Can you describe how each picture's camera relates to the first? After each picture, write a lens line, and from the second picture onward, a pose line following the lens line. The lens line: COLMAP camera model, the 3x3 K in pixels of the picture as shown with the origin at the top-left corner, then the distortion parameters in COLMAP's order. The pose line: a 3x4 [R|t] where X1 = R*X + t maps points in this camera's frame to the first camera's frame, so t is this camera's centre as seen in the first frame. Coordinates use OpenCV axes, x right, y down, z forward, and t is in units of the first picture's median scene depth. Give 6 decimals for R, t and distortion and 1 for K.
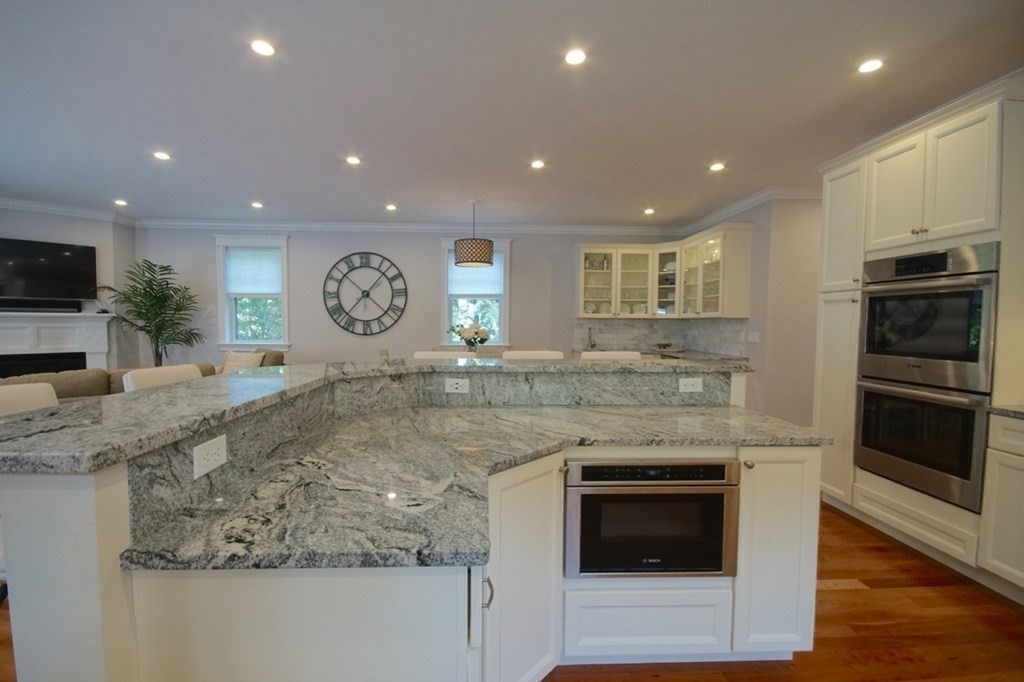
lens RADIAL K [[446.9, 0, 506.0], [0, 446.9, 345.2], [0, 0, 1]] dist [0.012683, -0.012813]
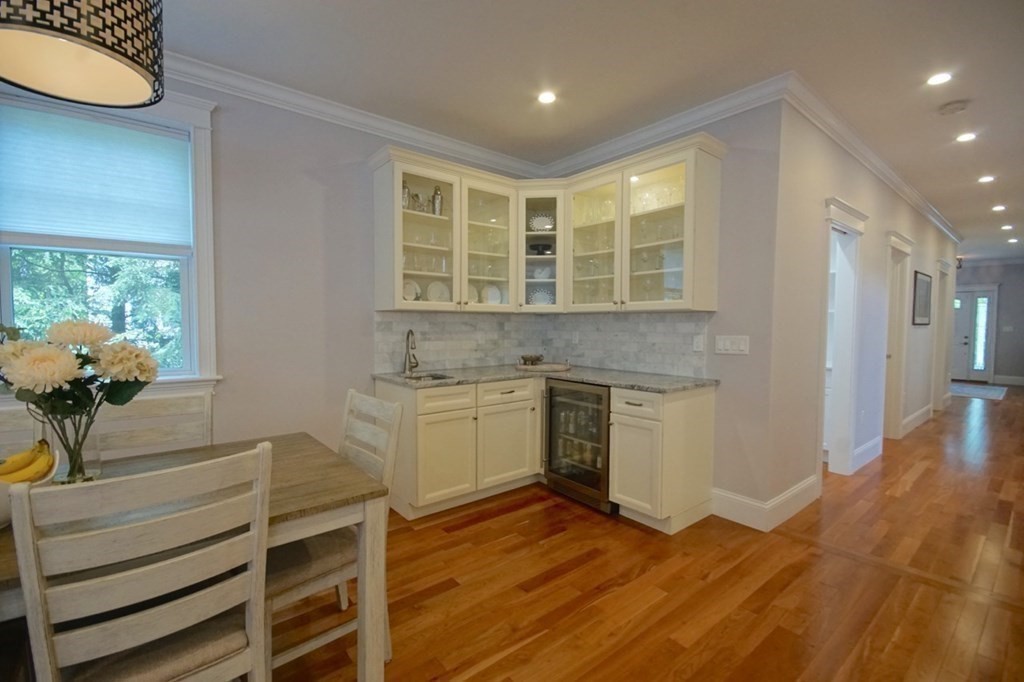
lens RADIAL K [[450.3, 0, 504.9], [0, 450.3, 344.4], [0, 0, 1]] dist [0.013013, -0.014116]
pose [[0.805561, -0.030497, 0.591727, -0.024711], [0.030699, 0.999481, 0.009720, -0.027782], [-0.591717, 0.010335, 0.806080, 0.598629]]
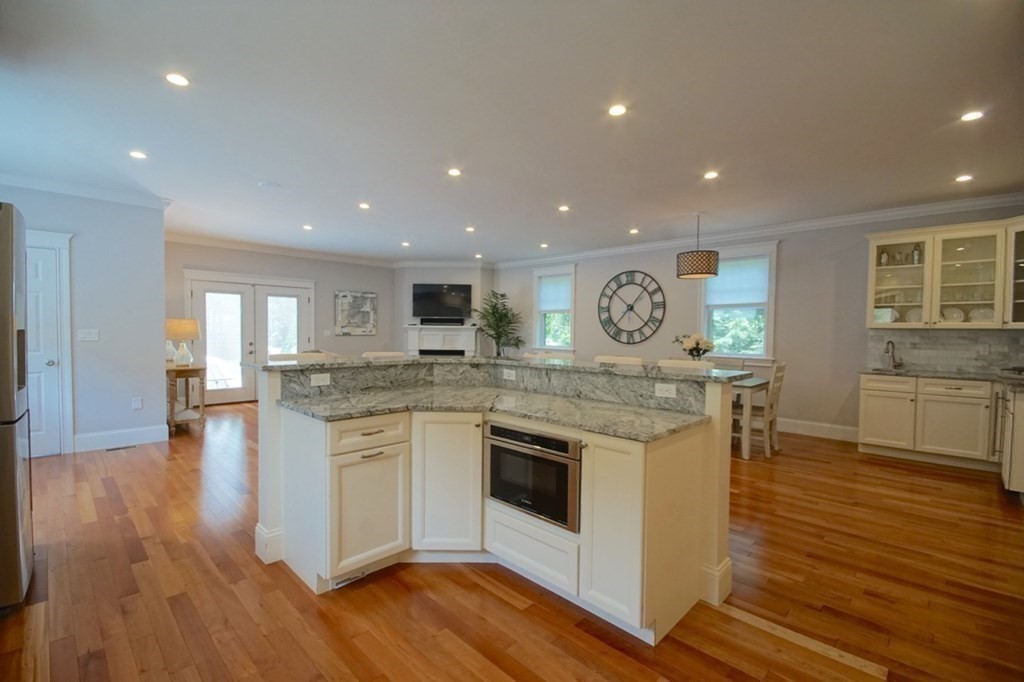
lens RADIAL K [[450.3, 0, 504.9], [0, 450.3, 344.4], [0, 0, 1]] dist [0.013013, -0.014116]
pose [[0.682672, 0.024013, -0.730330, 0.334948], [-0.043554, 0.999020, -0.007865, 0.001433], [0.729425, 0.037178, 0.683049, -0.006693]]
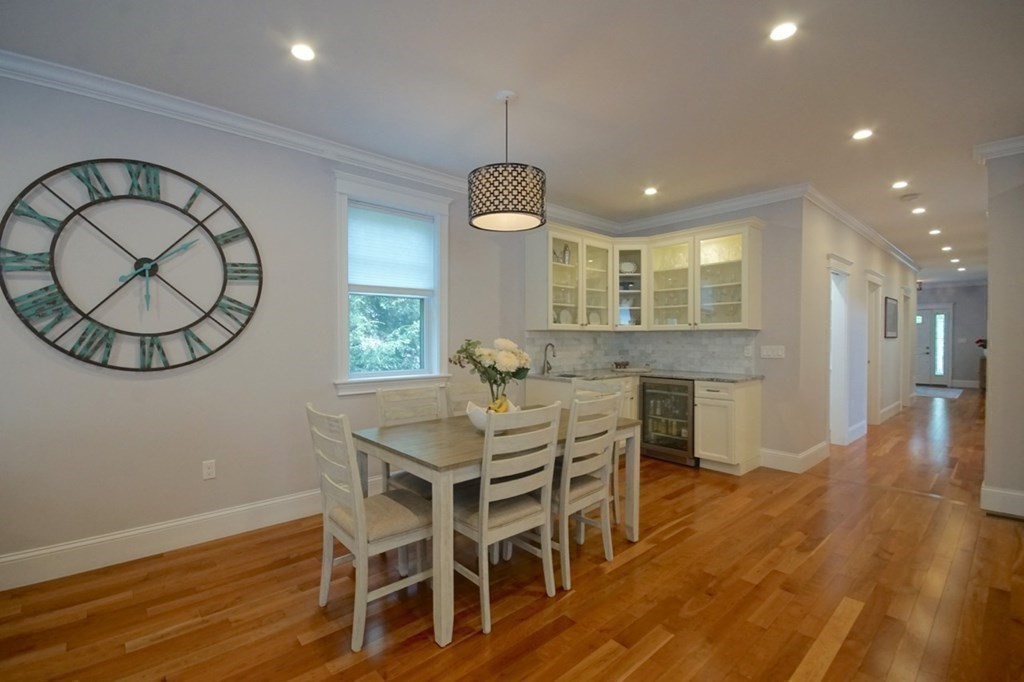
lens RADIAL K [[446.9, 0, 506.0], [0, 446.9, 345.2], [0, 0, 1]] dist [0.012683, -0.012813]
pose [[0.782177, -0.017213, 0.622819, -0.344190], [0.038139, 0.999066, -0.020287, -0.027725], [-0.621888, 0.039622, 0.782103, 0.541651]]
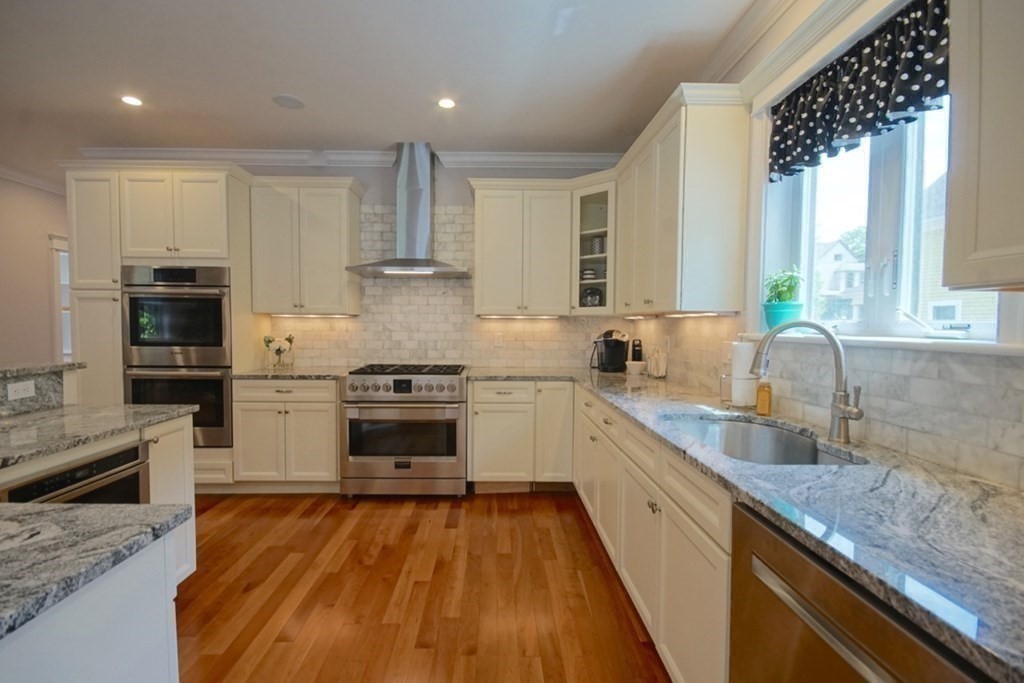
lens RADIAL K [[465.4, 0, 500.7], [0, 465.4, 344.0], [0, 0, 1]] dist [0.015362, -0.016670]
pose [[0.023561, -0.048475, 0.998546, -0.168669], [0.043768, 0.997916, 0.047411, -0.001299], [-0.998764, 0.042587, 0.025634, 0.012228]]
